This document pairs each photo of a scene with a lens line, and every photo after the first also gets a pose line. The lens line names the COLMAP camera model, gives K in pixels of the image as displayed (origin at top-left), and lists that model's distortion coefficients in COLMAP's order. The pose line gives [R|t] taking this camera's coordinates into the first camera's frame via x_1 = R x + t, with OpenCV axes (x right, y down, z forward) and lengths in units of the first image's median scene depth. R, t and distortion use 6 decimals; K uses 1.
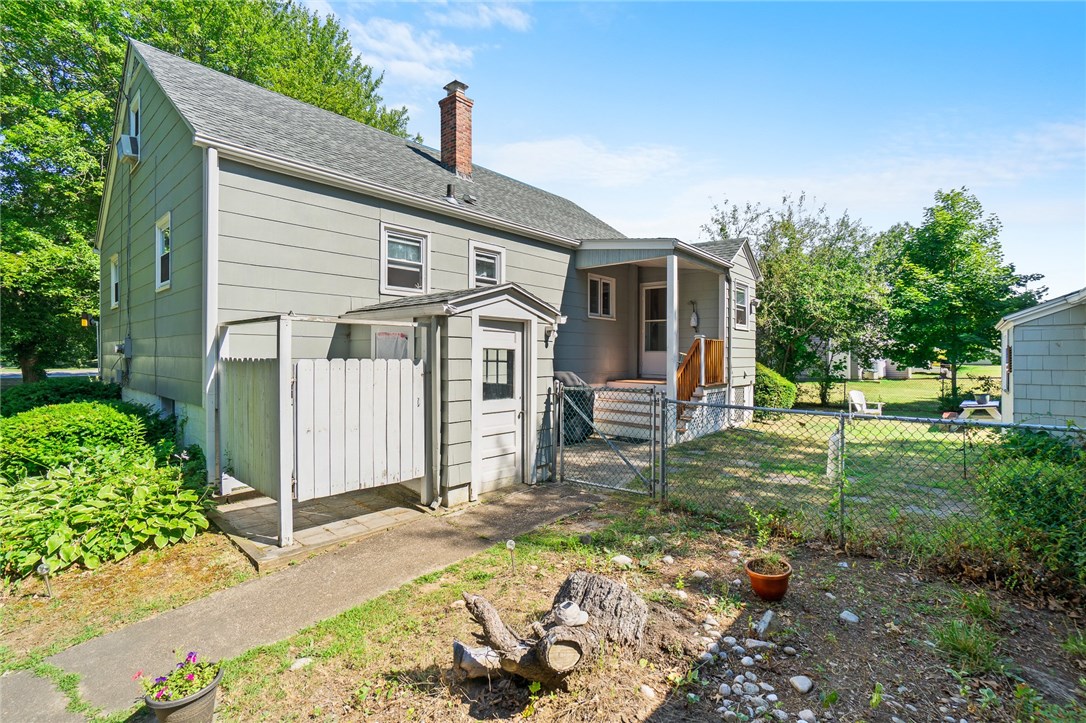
lens RADIAL K [[501.1, 0, 544.5], [0, 501.1, 358.6], [0, 0, 1]] dist [-0.053160, 0.014691]
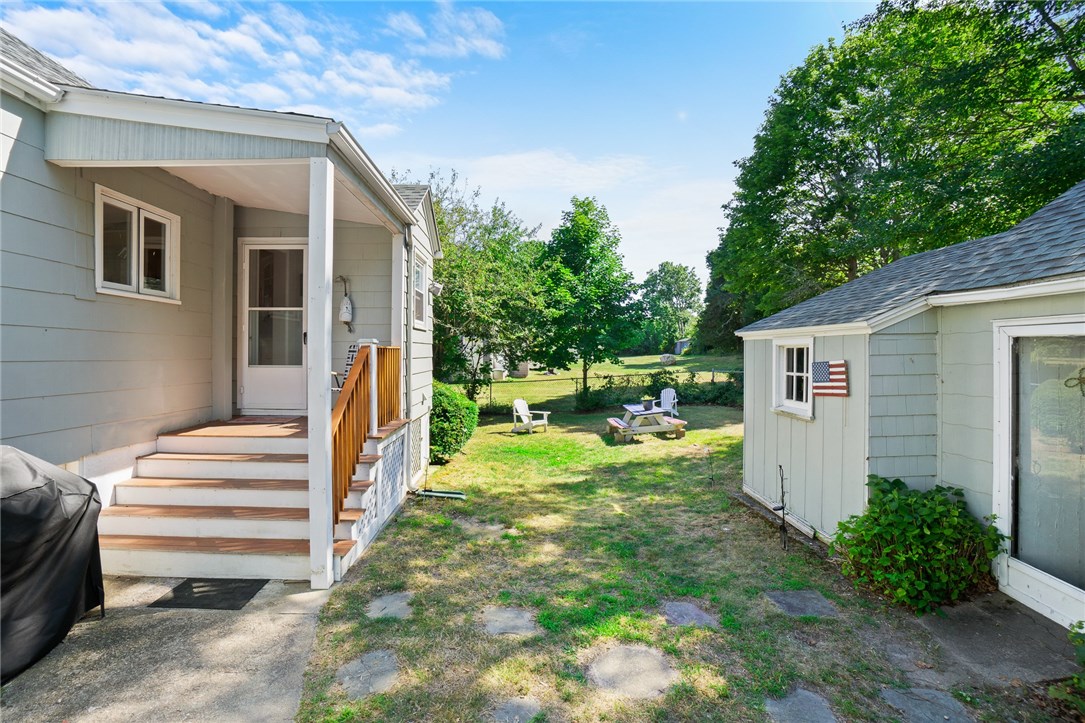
lens RADIAL K [[500.7, 0, 550.5], [0, 500.7, 350.5], [0, 0, 1]] dist [-0.053160, 0.014691]
pose [[0.729924, -0.005960, 0.683503, 0.074765], [0.010127, 0.999947, -0.002096, -0.025224], [-0.683453, 0.008452, 0.729945, 0.384603]]
